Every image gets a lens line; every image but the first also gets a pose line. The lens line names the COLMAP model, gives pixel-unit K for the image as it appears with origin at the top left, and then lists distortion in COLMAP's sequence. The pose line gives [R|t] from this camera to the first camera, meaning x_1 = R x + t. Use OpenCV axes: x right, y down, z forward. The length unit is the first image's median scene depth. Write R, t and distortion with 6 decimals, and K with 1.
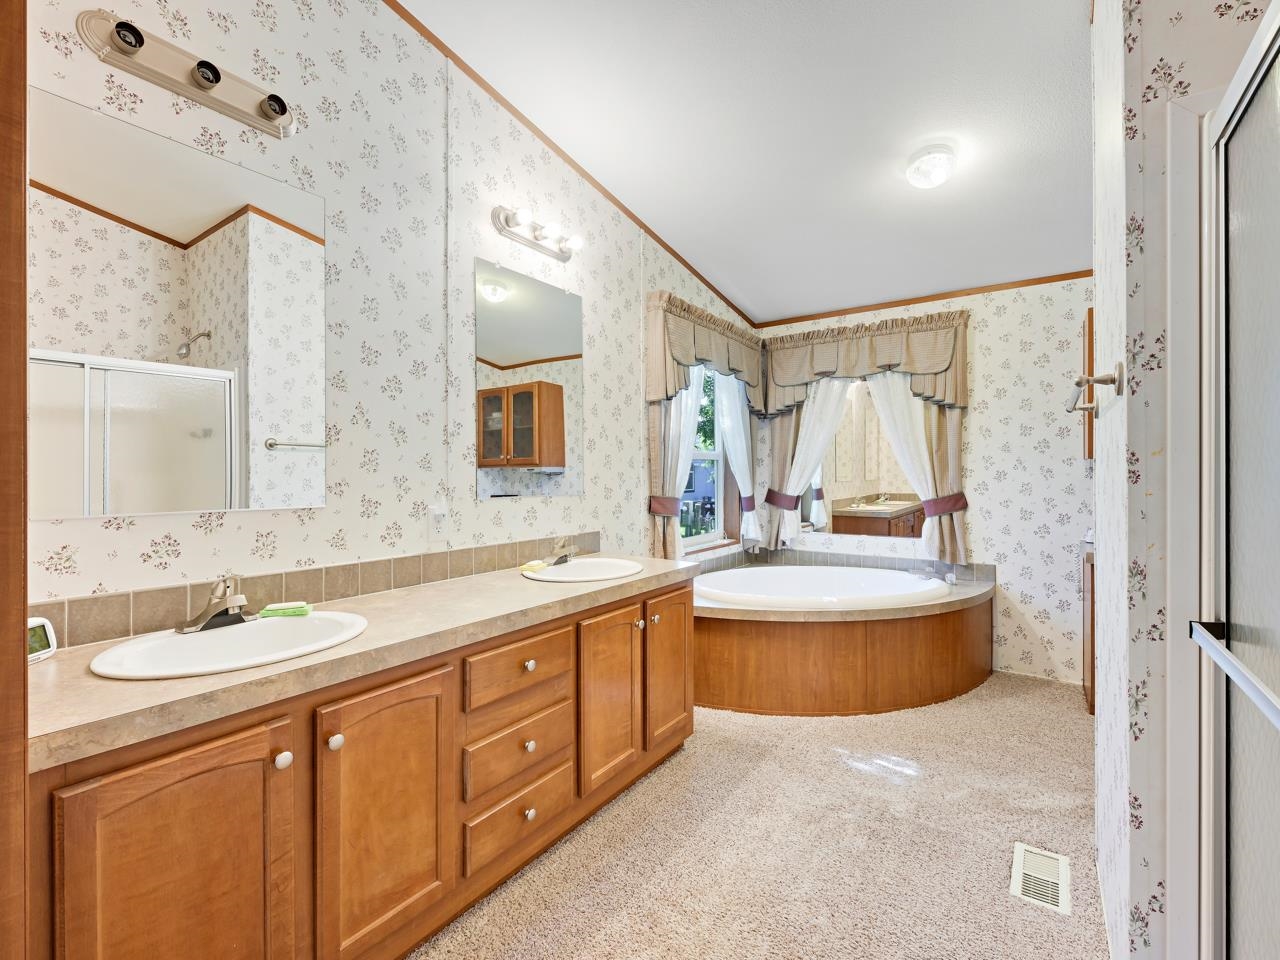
lens RADIAL K [[576.3, 0, 639.2], [0, 576.3, 475.1], [0, 0, 1]] dist [-0.002316, 0.000104]
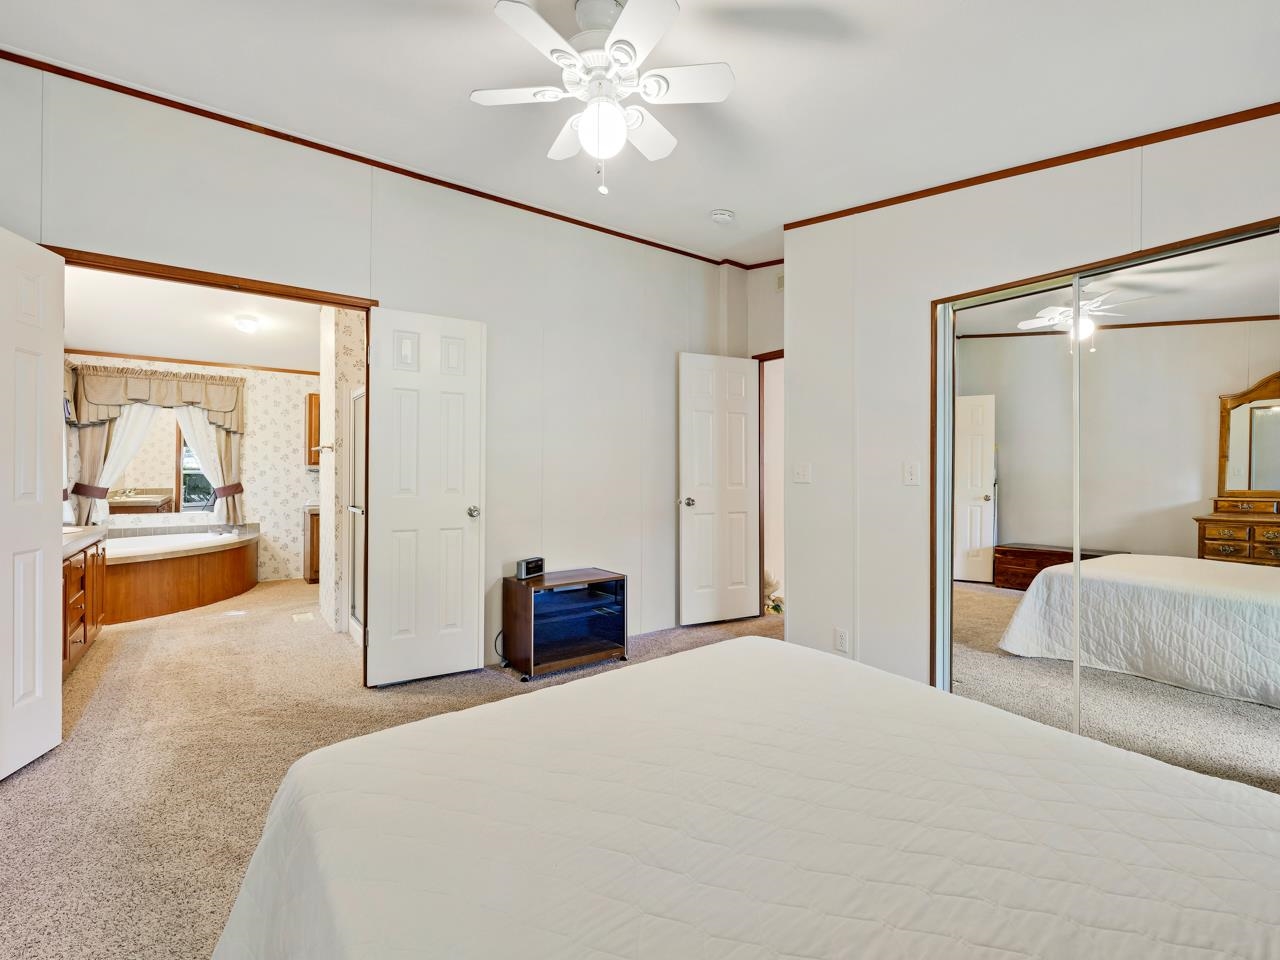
lens RADIAL K [[578.3, 0, 638.4], [0, 578.3, 470.6], [0, 0, 1]] dist [0.000209, 0.000164]
pose [[0.334864, 0.007556, 0.942236, -0.665472], [-0.003648, 0.999971, -0.006723, 0.001127], [-0.942259, -0.001186, 0.334882, -0.695292]]
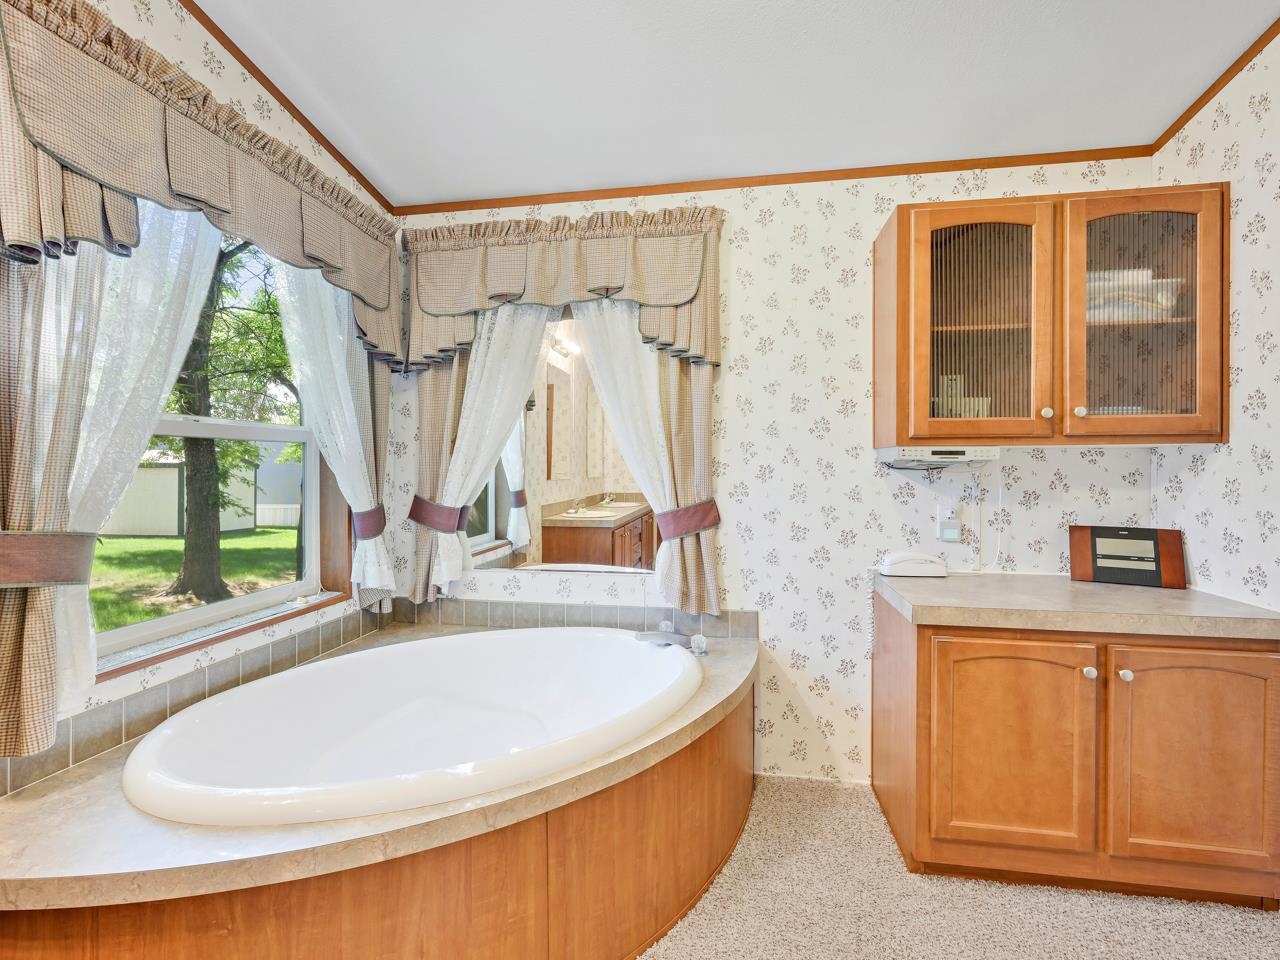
lens RADIAL K [[576.3, 0, 639.2], [0, 576.3, 475.1], [0, 0, 1]] dist [-0.002316, 0.000104]
pose [[0.903348, -0.001902, 0.428905, 0.215994], [-0.001020, 0.999978, 0.006583, -0.000634], [-0.428908, -0.006384, 0.903326, 0.461880]]
